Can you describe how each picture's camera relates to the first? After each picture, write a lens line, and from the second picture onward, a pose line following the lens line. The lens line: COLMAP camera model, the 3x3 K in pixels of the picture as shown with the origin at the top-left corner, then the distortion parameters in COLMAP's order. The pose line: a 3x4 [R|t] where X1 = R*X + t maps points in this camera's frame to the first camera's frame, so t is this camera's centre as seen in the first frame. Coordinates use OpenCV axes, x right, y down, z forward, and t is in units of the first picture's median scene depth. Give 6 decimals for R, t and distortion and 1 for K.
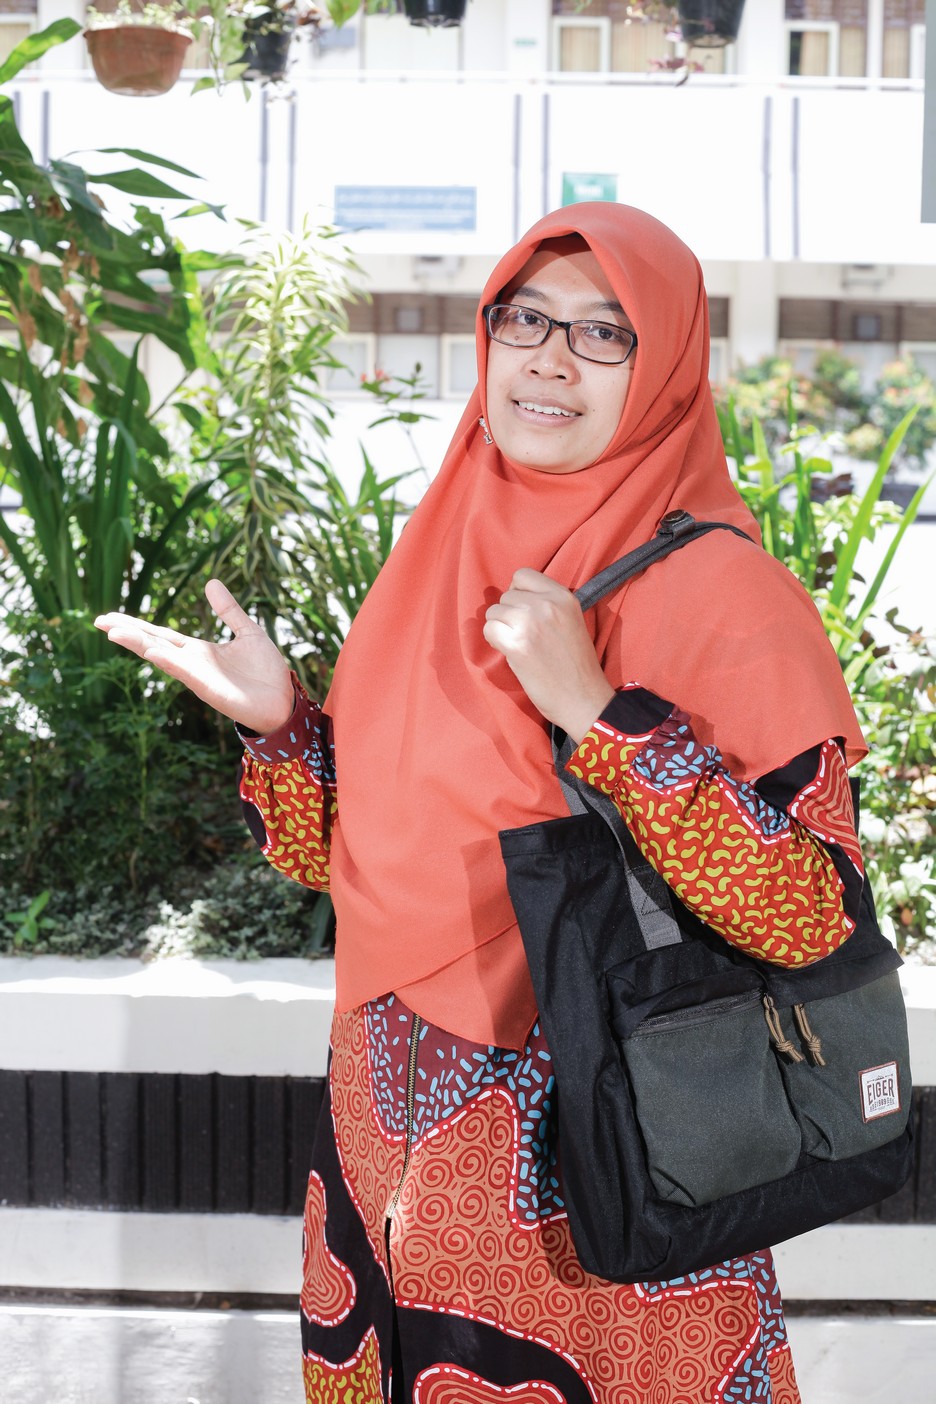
lens RADIAL K [[2130.4, 0, 468.5], [0, 2130.4, 695.3], [0, 0, 1]] dist [-0.105656, 0.000000]
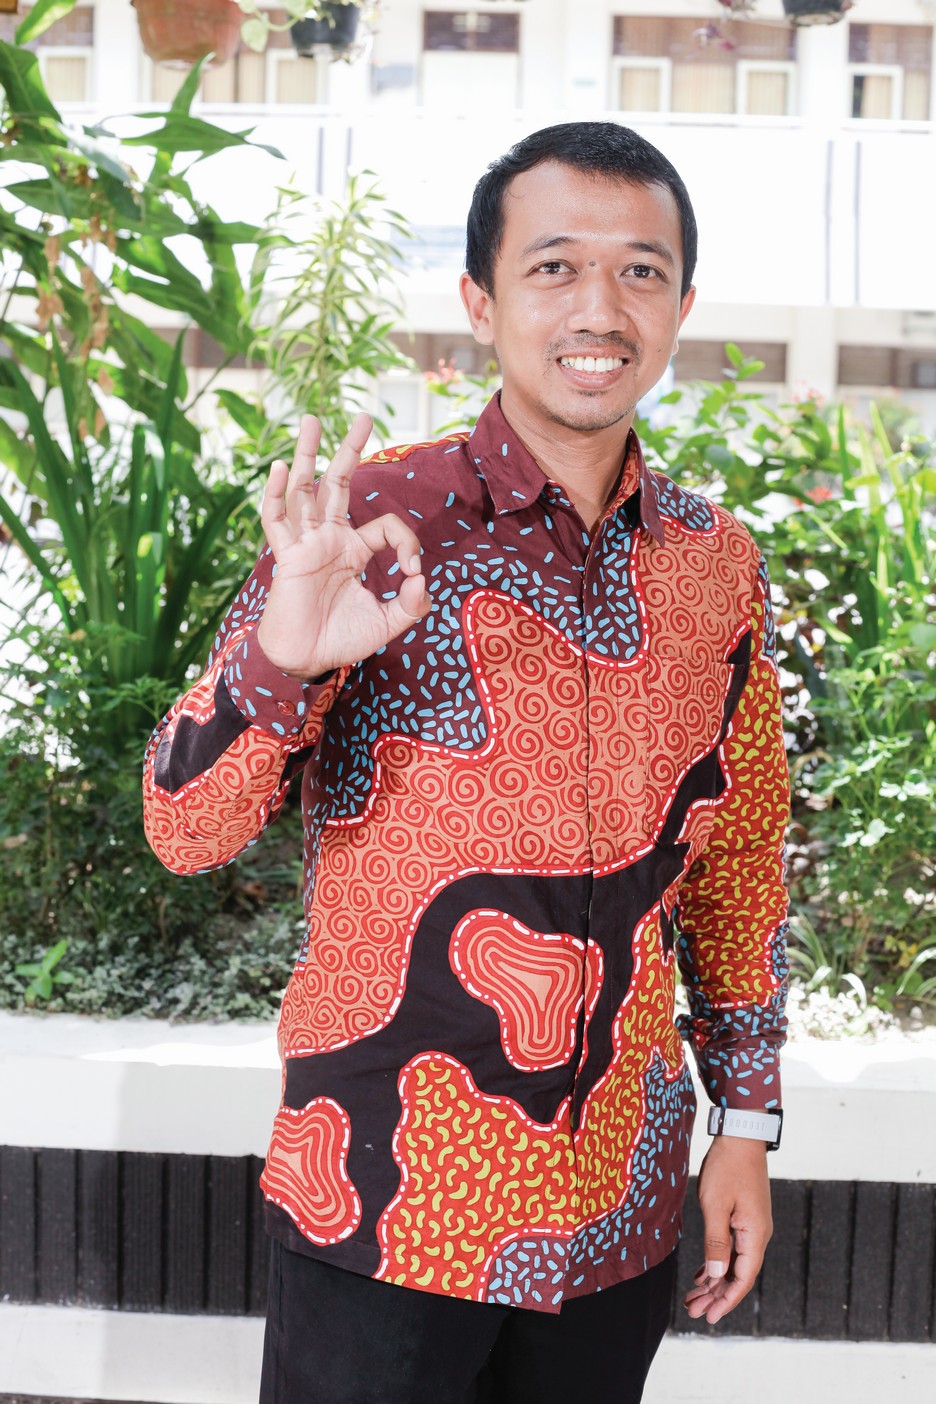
lens RADIAL K [[2130.4, 0, 473.1], [0, 2130.4, 699.9], [0, 0, 1]] dist [-0.105656, 0.000000]
pose [[0.999673, 0.017591, -0.018575, -0.014252], [-0.017968, 0.999633, -0.020287, 0.007024], [0.018211, 0.020615, 0.999622, 0.117501]]
